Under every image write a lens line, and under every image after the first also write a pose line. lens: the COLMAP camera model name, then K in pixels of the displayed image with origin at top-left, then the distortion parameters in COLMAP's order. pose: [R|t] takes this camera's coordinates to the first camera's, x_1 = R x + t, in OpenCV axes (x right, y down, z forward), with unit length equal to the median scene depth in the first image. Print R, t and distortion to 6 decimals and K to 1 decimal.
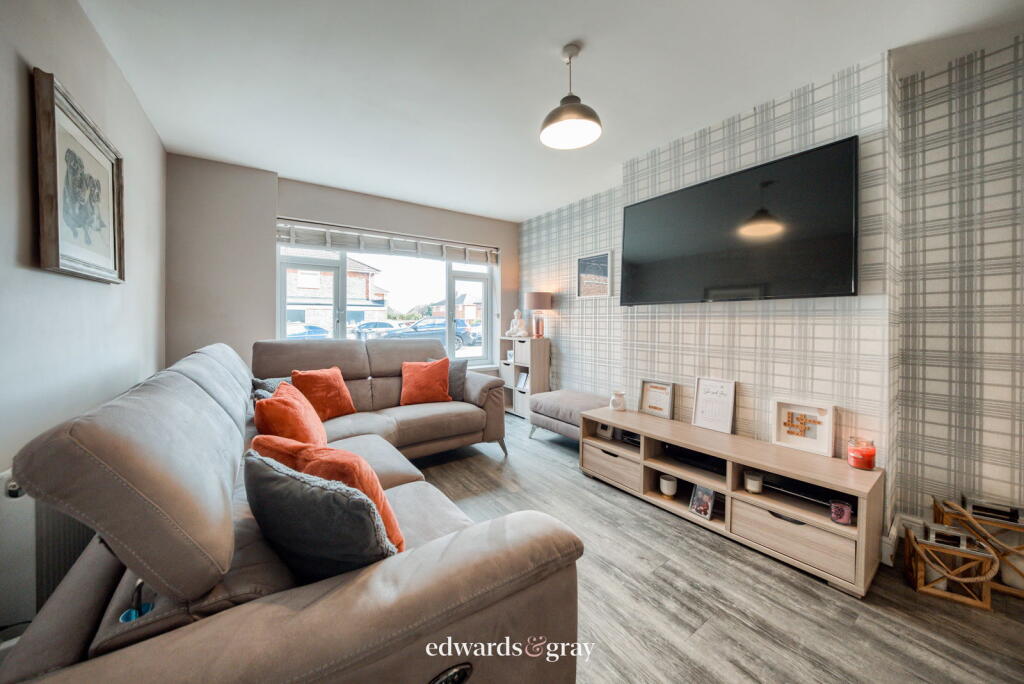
lens RADIAL K [[349.4, 0, 508.3], [0, 349.4, 338.9], [0, 0, 1]] dist [-0.007856, -0.000070]
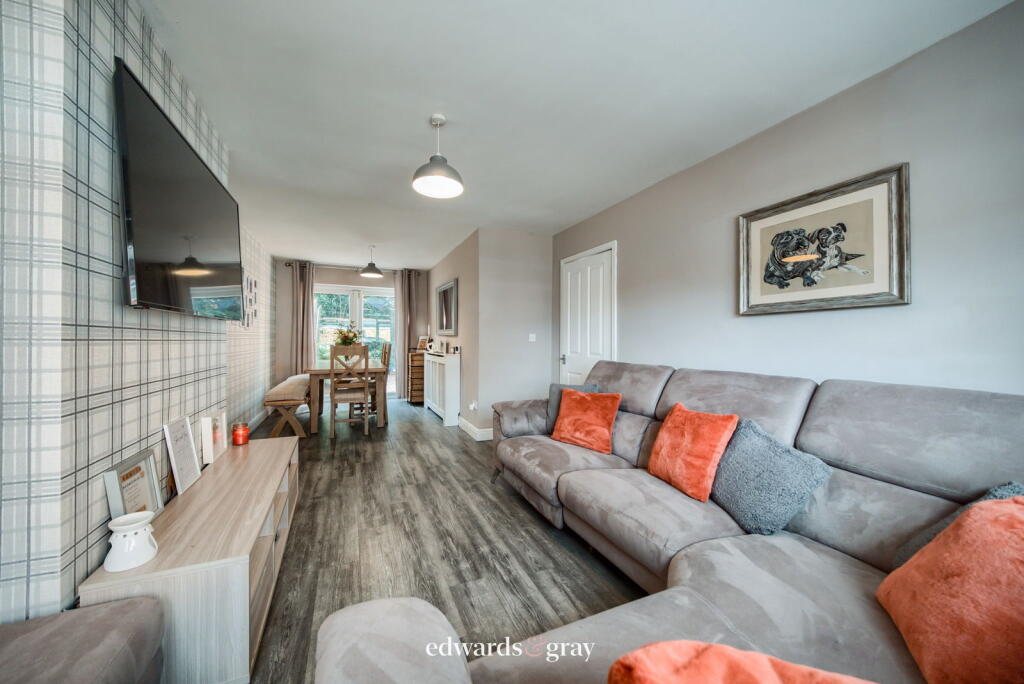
lens RADIAL K [[349.4, 0, 508.3], [0, 349.4, 338.9], [0, 0, 1]] dist [-0.007856, -0.000070]
pose [[-0.984980, -0.002380, 0.172651, -0.297531], [0.002240, 0.999645, 0.026559, -0.083693], [-0.172652, 0.026547, -0.984625, 2.327576]]
